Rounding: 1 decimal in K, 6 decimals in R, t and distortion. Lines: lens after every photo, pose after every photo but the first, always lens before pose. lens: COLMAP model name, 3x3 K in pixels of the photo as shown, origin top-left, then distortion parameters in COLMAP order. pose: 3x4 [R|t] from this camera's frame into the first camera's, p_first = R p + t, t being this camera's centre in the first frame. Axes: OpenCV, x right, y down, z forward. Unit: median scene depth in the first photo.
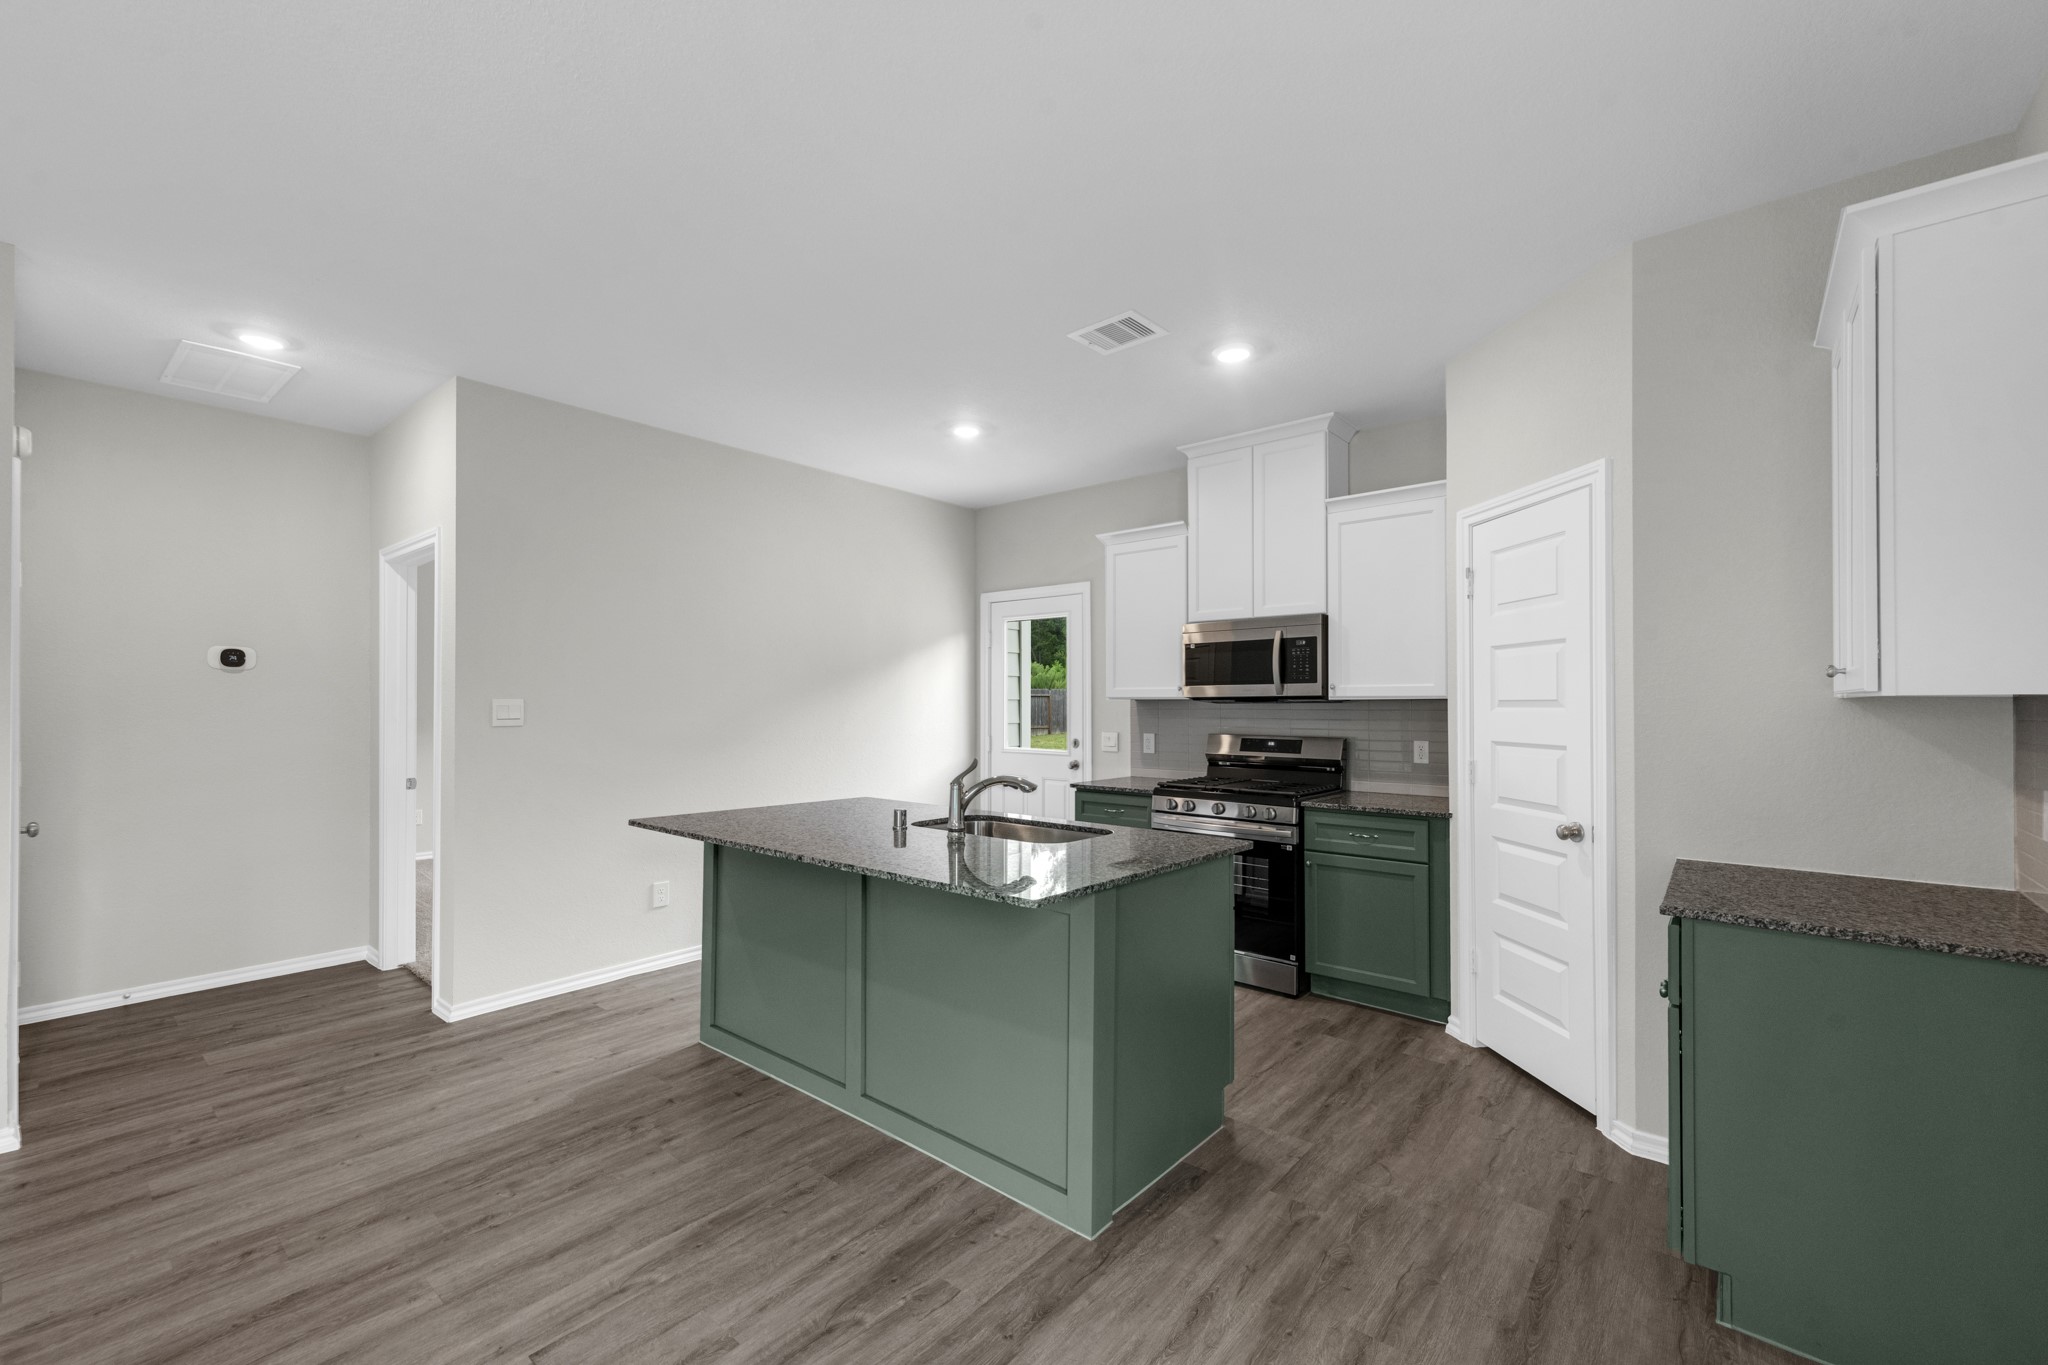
lens RADIAL K [[848.7, 0, 1000.4], [0, 848.7, 699.4], [0, 0, 1]] dist [0.008039, -0.000727]
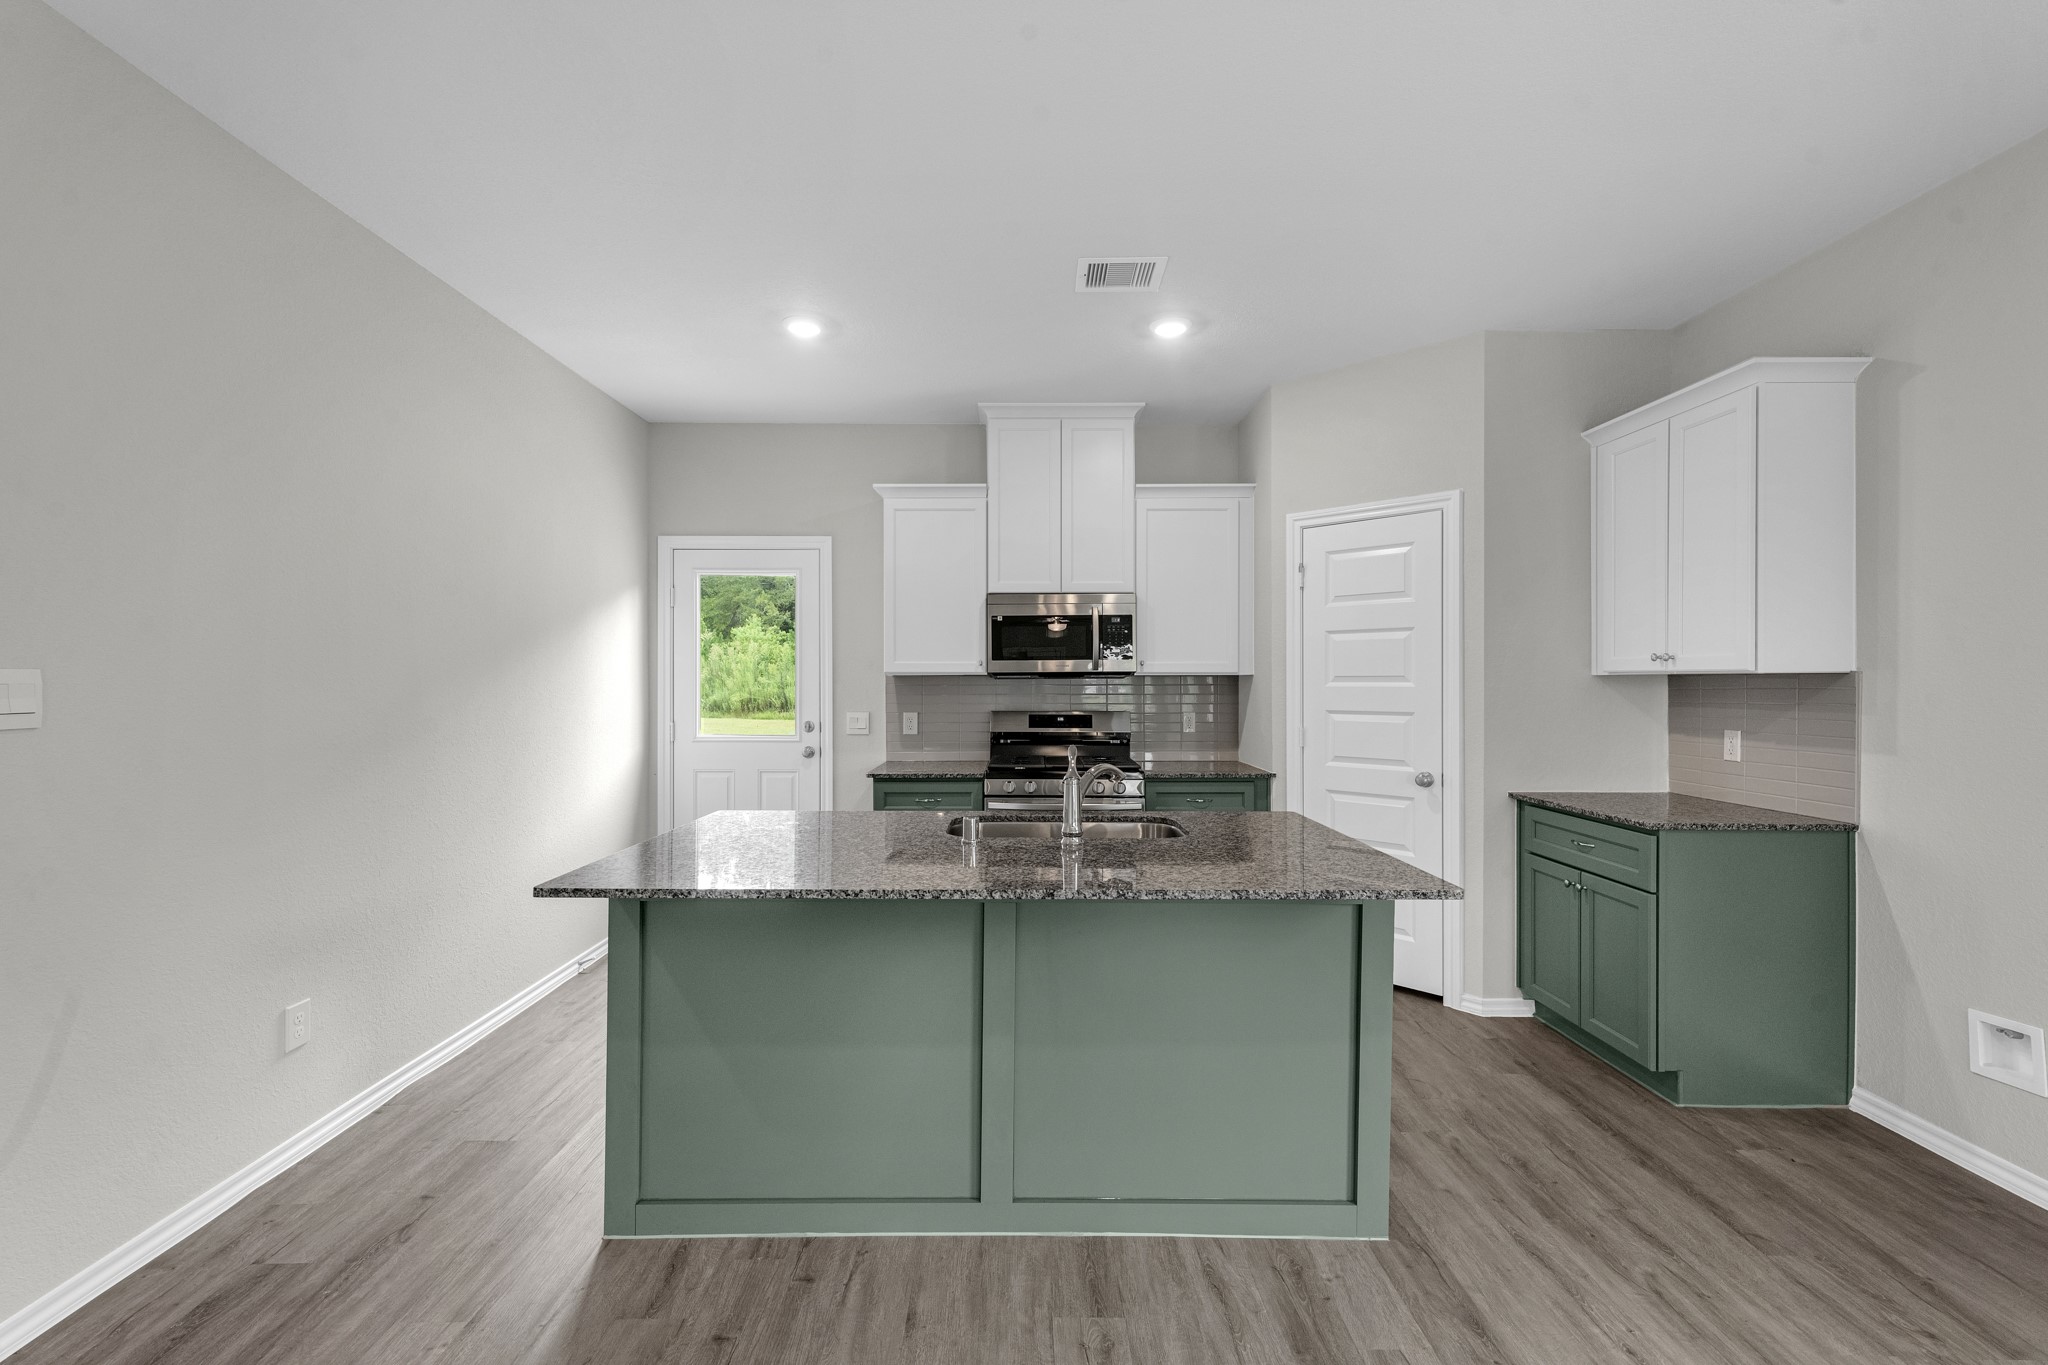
lens RADIAL K [[880.2, 0, 1025.6], [0, 880.2, 687.5], [0, 0, 1]] dist [0.005570, -0.000022]
pose [[0.754487, -0.005868, 0.656289, -0.431029], [-0.002727, 0.999923, 0.012075, 0.002325], [-0.656309, -0.010900, 0.754413, 0.267812]]
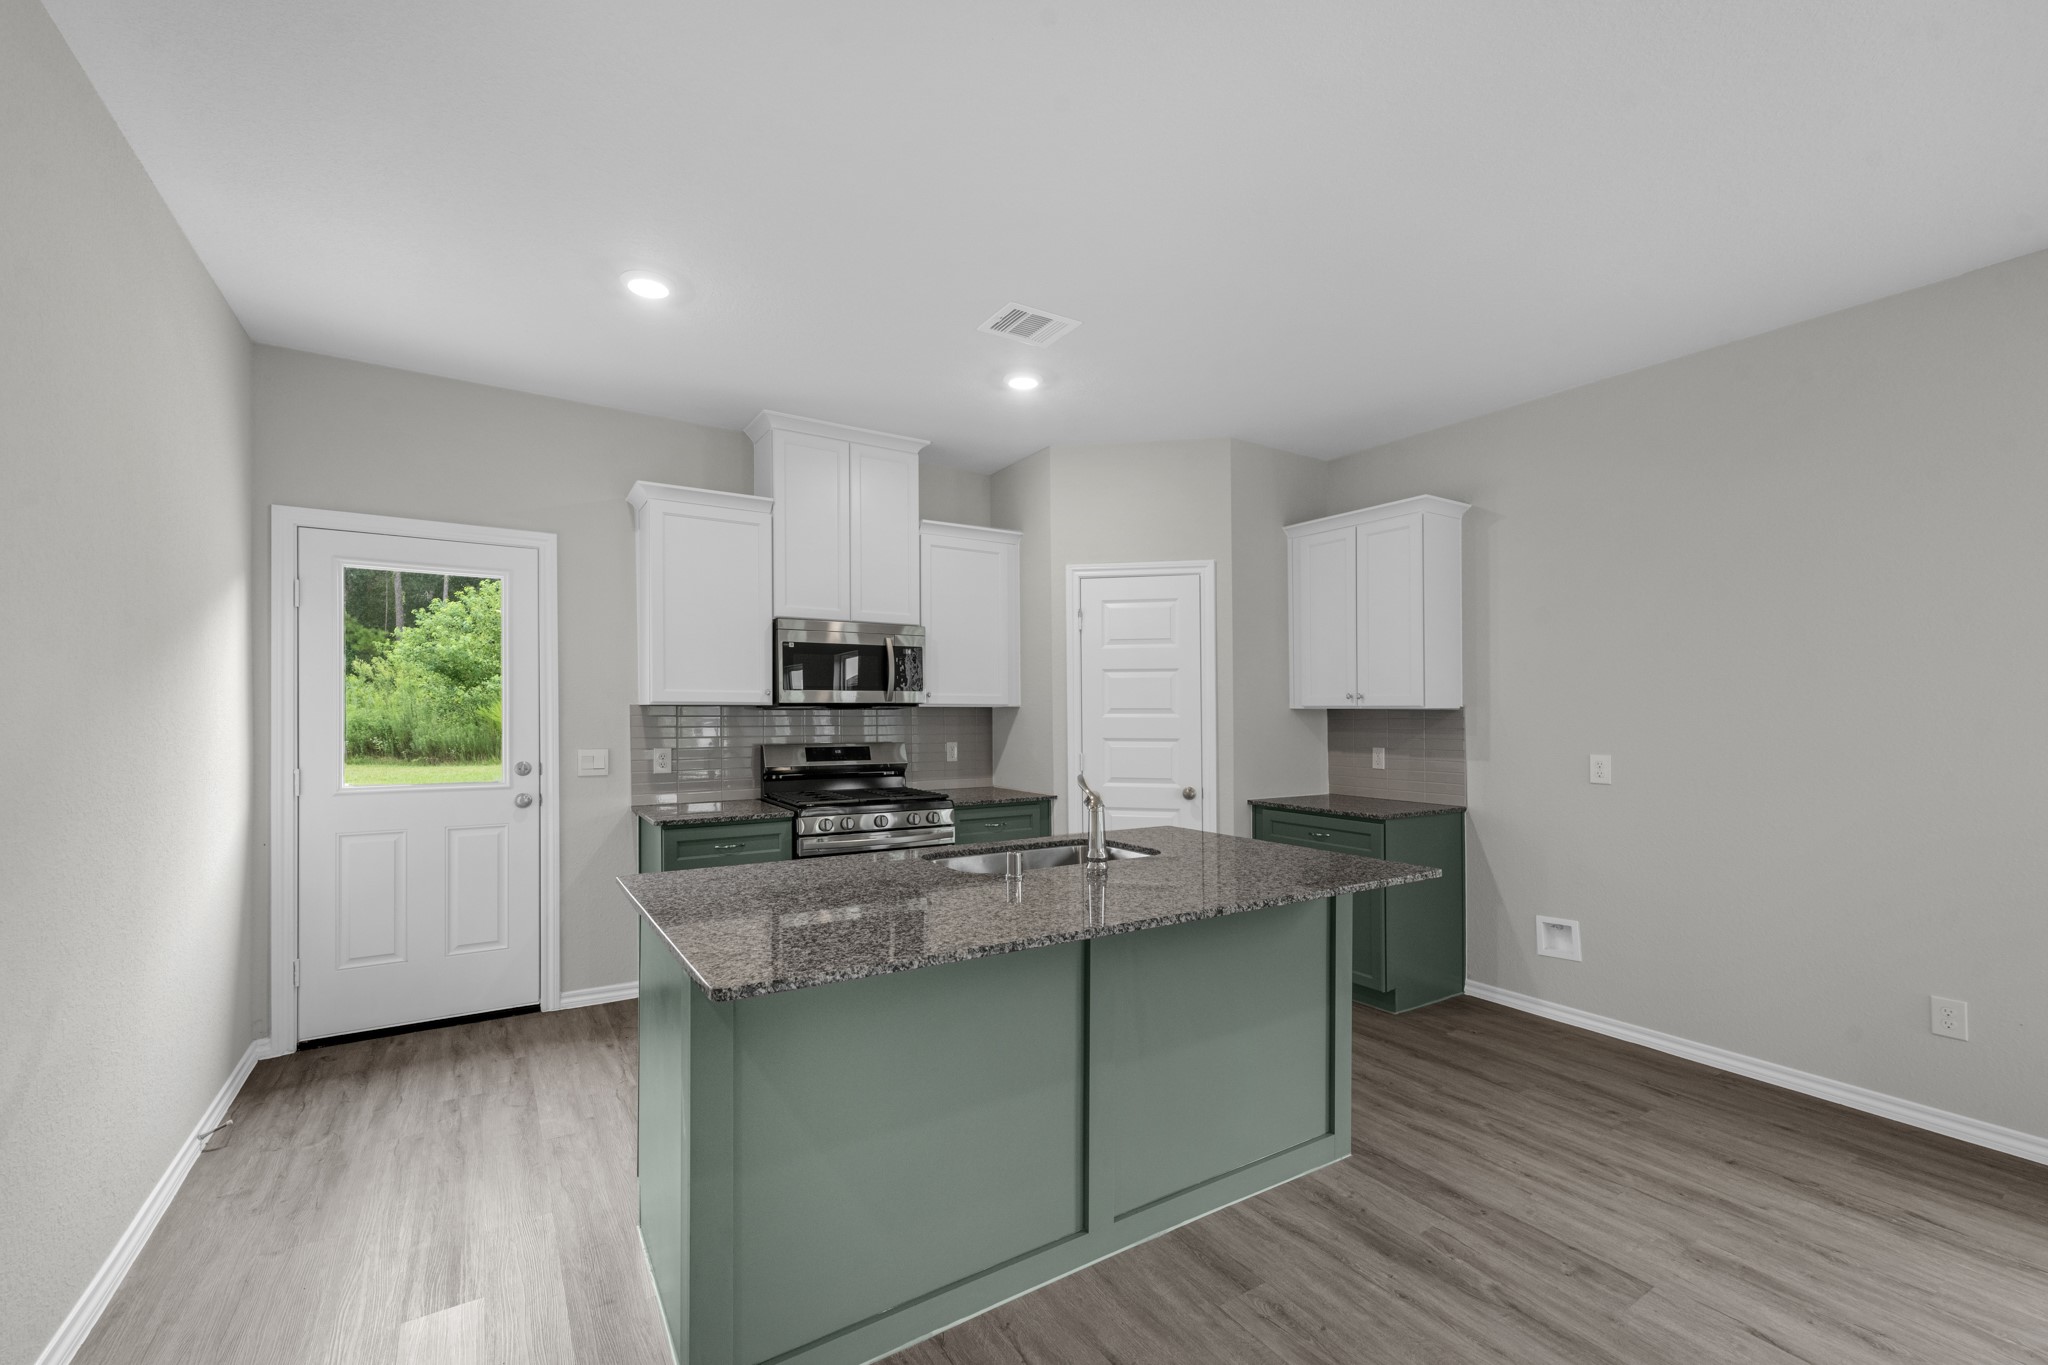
lens RADIAL K [[848.7, 0, 1047.6], [0, 848.7, 707.9], [0, 0, 1]] dist [0.008039, -0.000727]
pose [[0.273719, 0.004237, 0.961800, -0.599447], [-0.007065, 0.999972, -0.002394, 0.002843], [-0.961784, -0.006140, 0.273741, 0.552860]]
